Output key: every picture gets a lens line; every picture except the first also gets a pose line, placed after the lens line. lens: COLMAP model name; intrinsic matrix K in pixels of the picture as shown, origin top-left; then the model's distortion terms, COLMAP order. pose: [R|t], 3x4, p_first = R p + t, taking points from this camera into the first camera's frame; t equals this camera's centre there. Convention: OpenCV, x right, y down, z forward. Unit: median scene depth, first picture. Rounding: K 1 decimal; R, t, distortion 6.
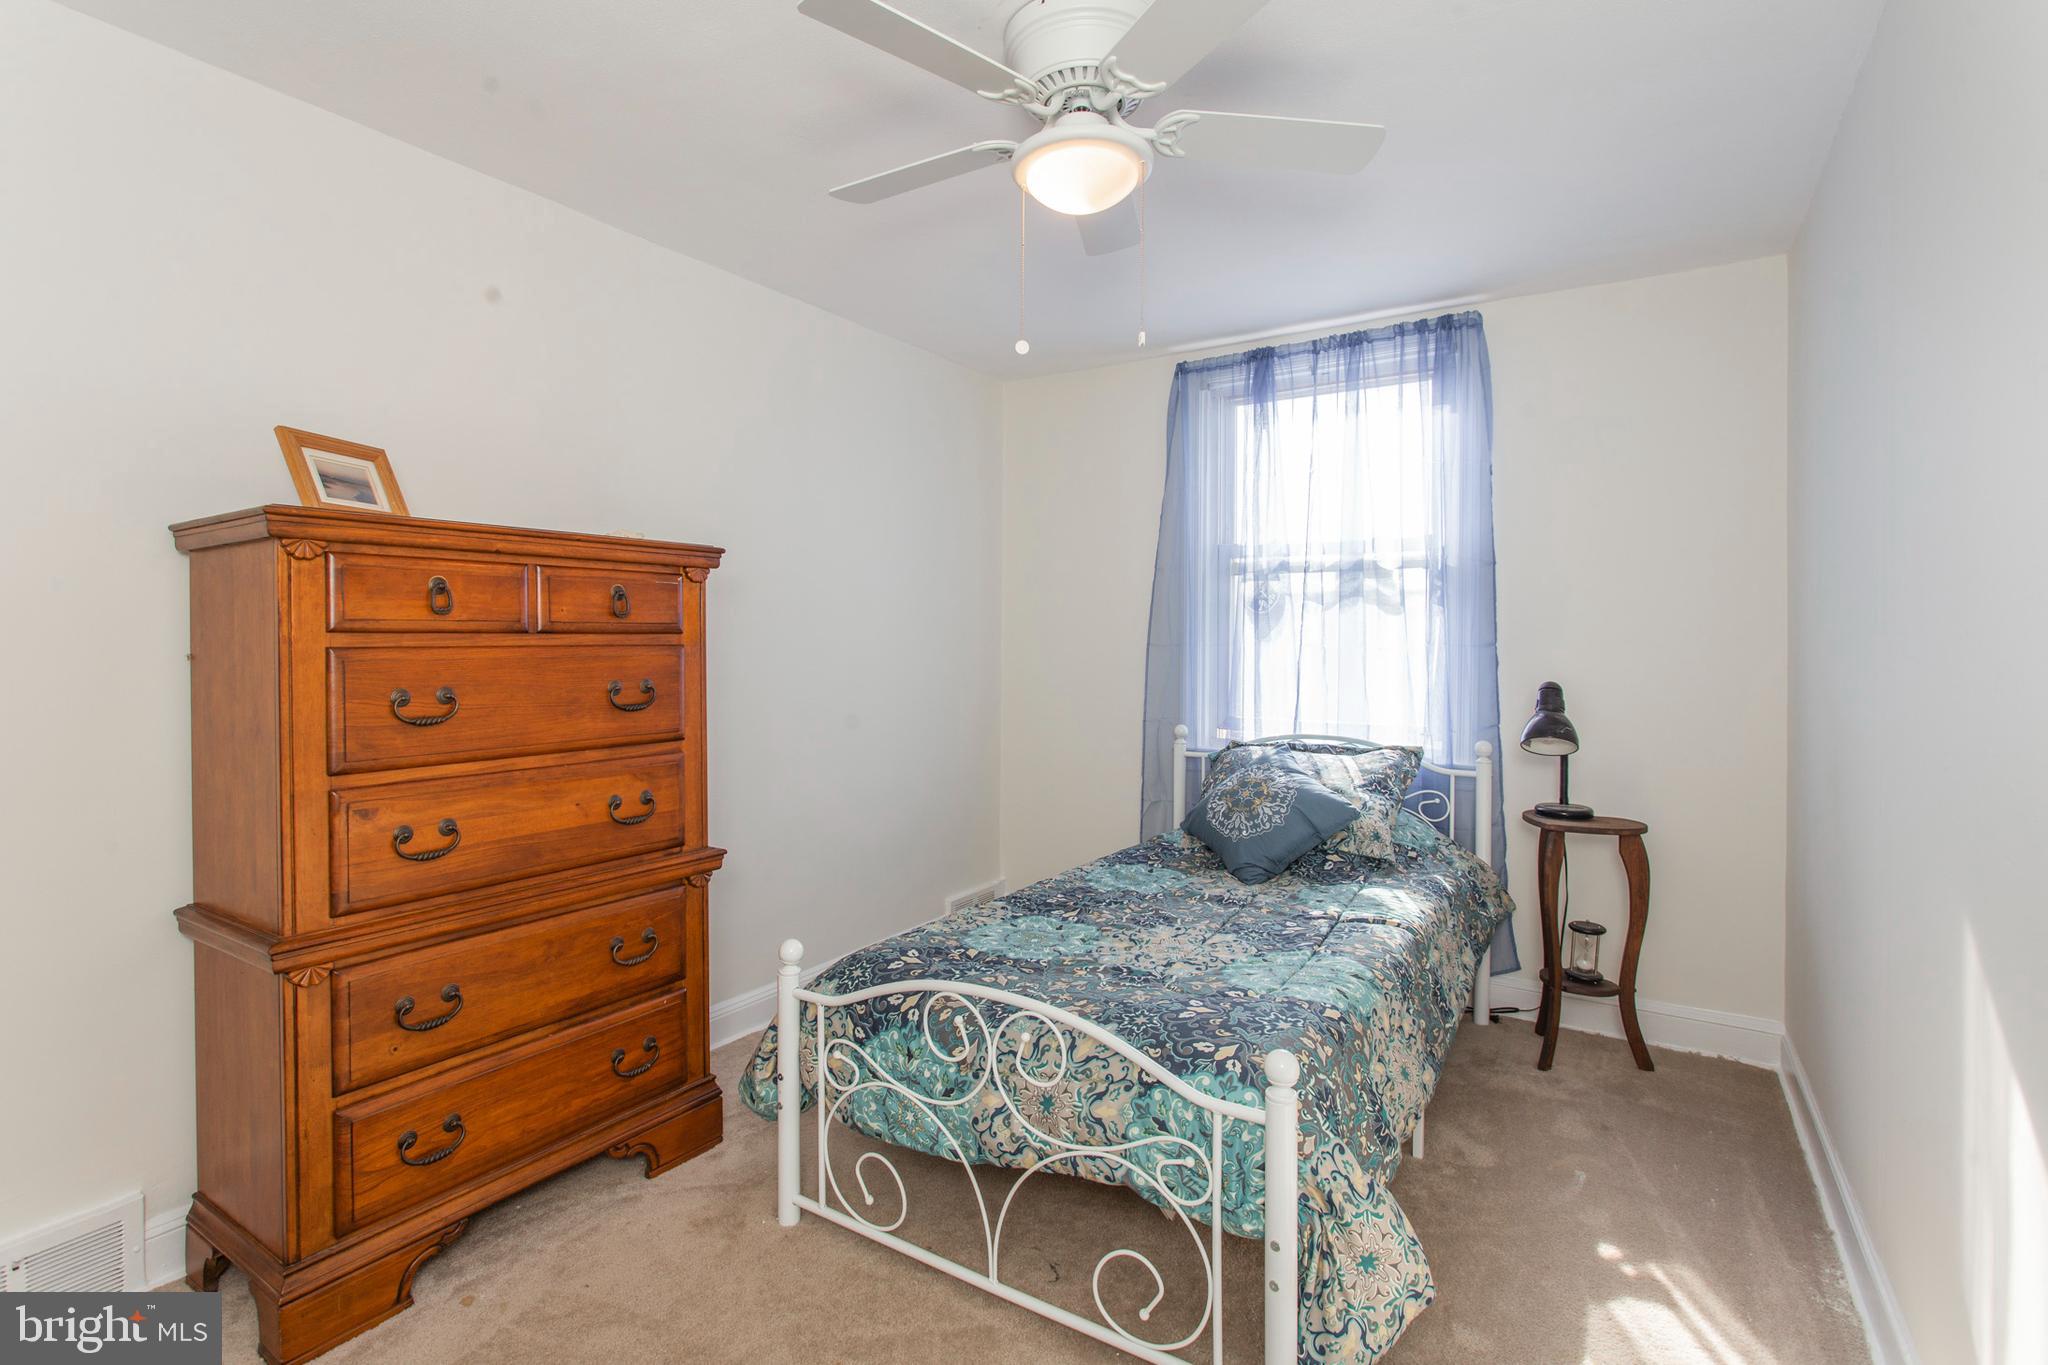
lens RADIAL K [[994.3, 0, 973.2], [0, 994.3, 659.8], [0, 0, 1]] dist [-0.017817, 0.007485]
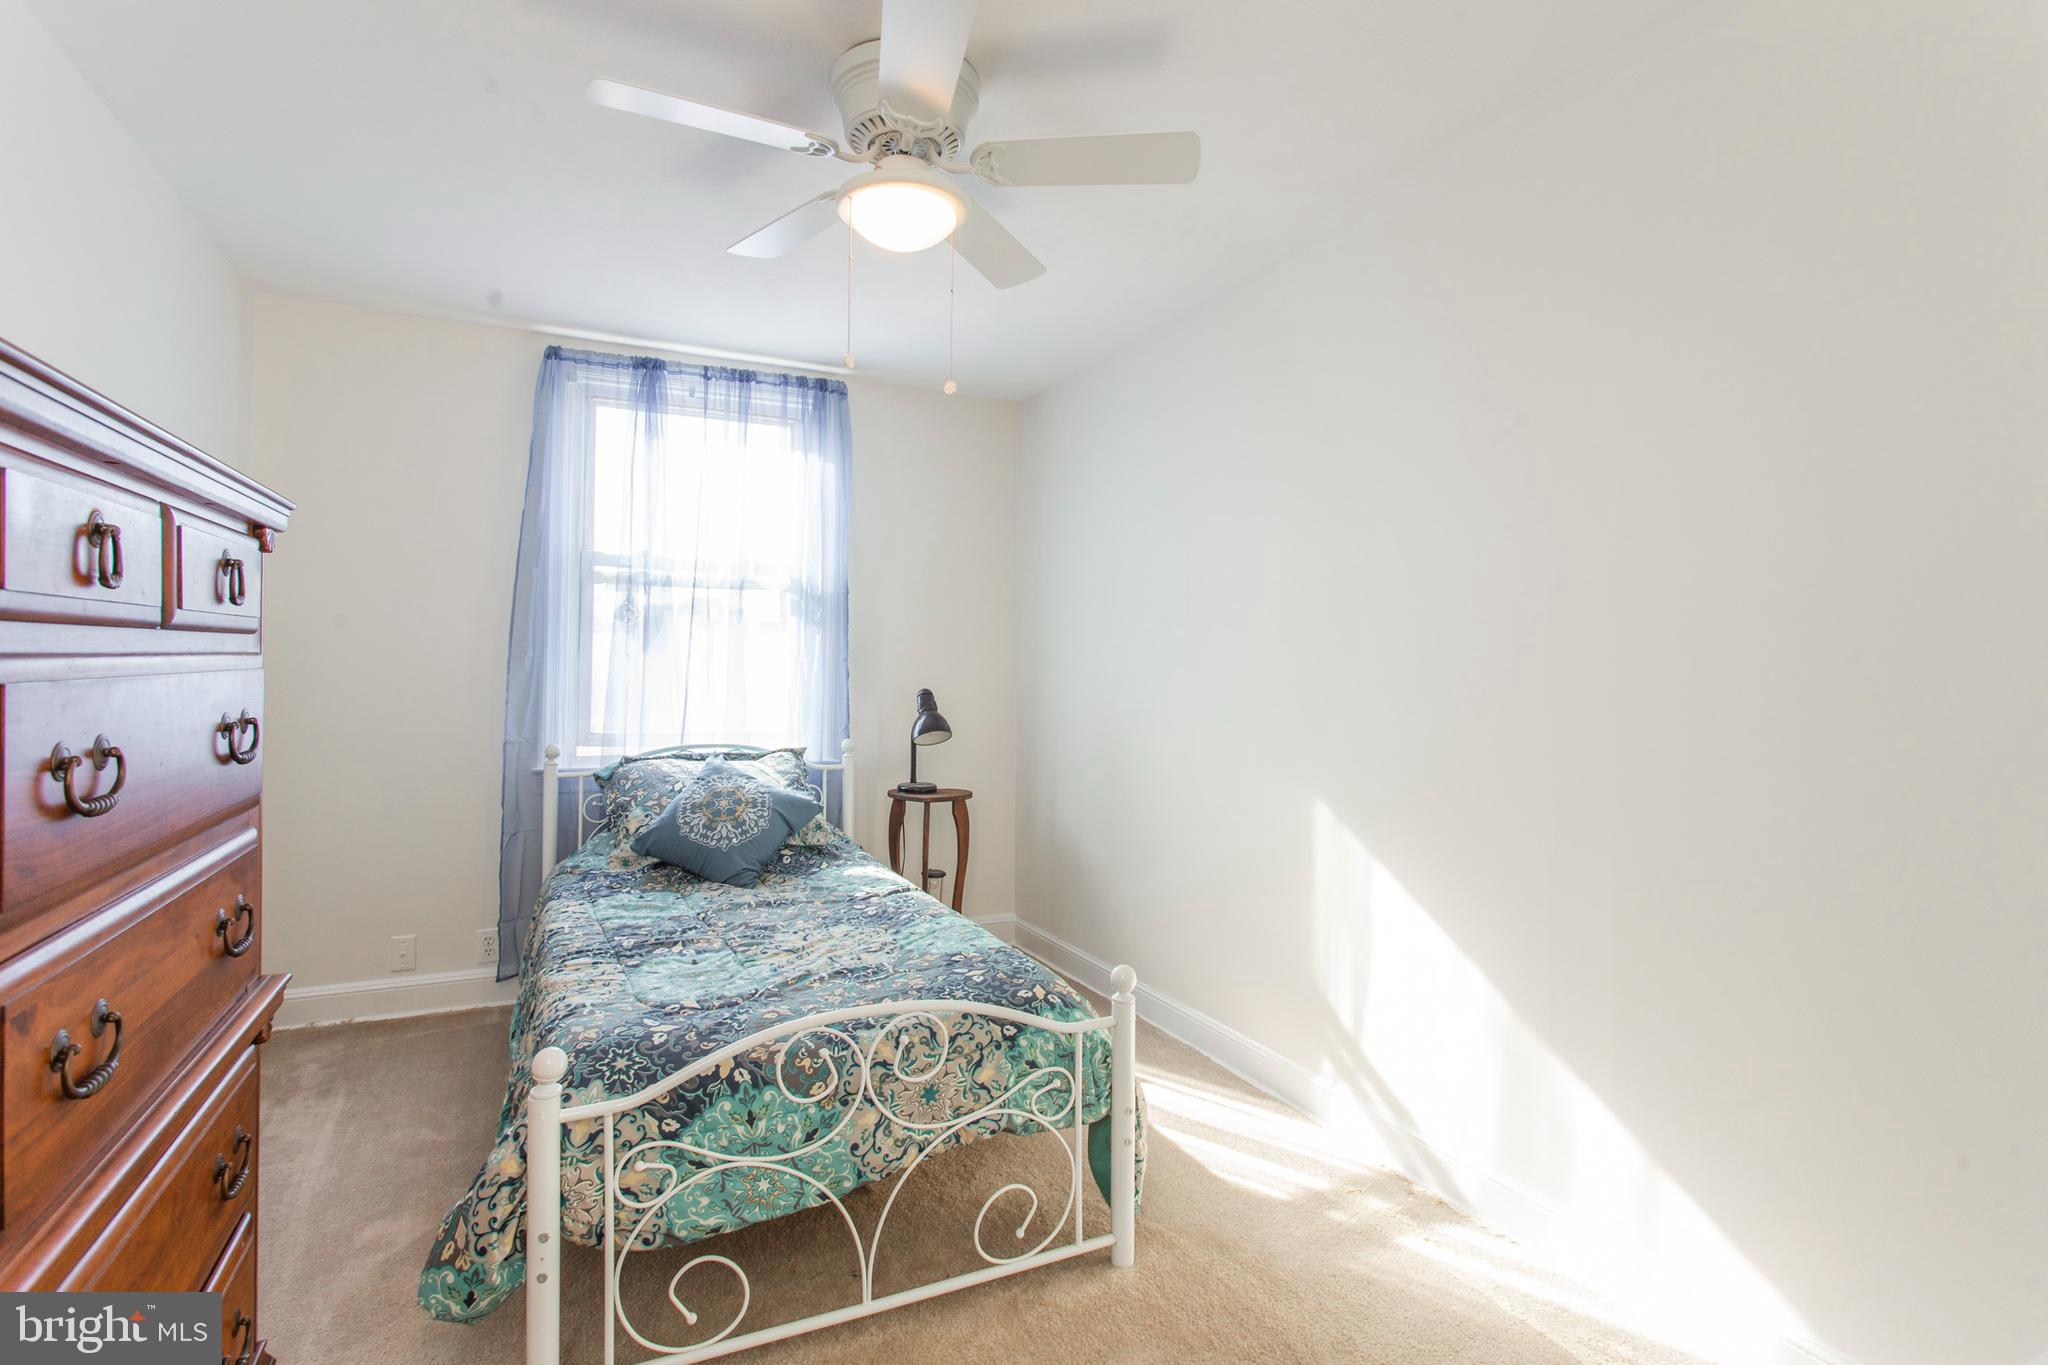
lens RADIAL K [[997.2, 0, 1015.3], [0, 997.2, 667.7], [0, 0, 1]] dist [0.000735, 0.003653]
pose [[0.506585, 0.000736, 0.862190, -0.682695], [0.001264, 0.999998, -0.001597, -0.004101], [-0.862189, 0.001899, 0.506583, 0.326570]]
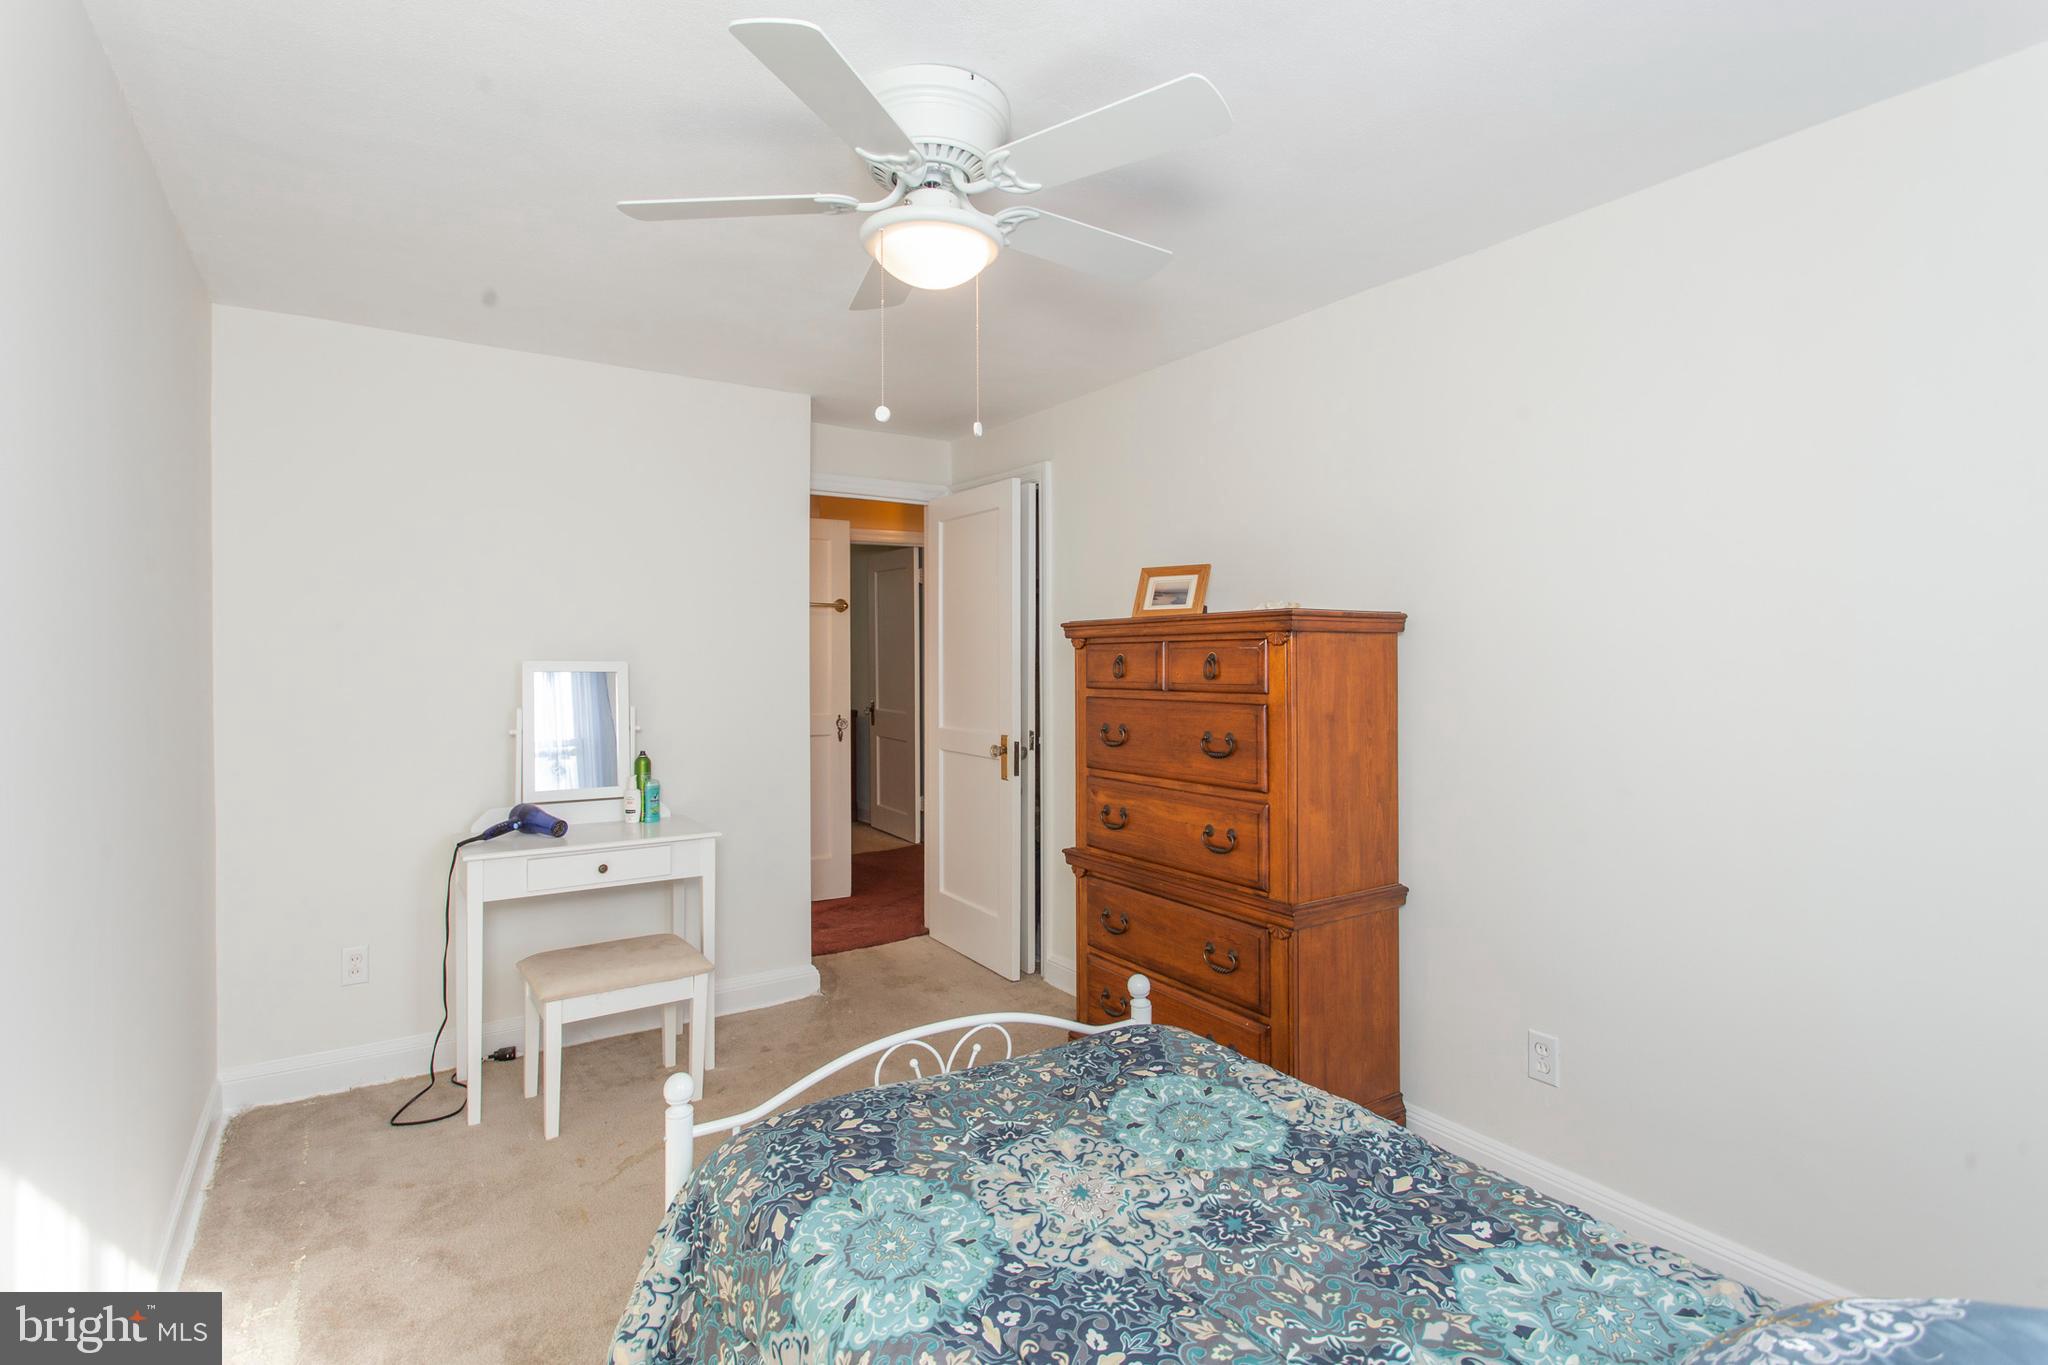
lens RADIAL K [[997.2, 0, 1034.6], [0, 997.2, 665.4], [0, 0, 1]] dist [0.000735, 0.003653]
pose [[-0.371923, 0.008871, -0.928221, 0.919251], [-0.014010, 0.999787, 0.015168, -0.080828], [0.928158, 0.018646, -0.371719, 1.343608]]
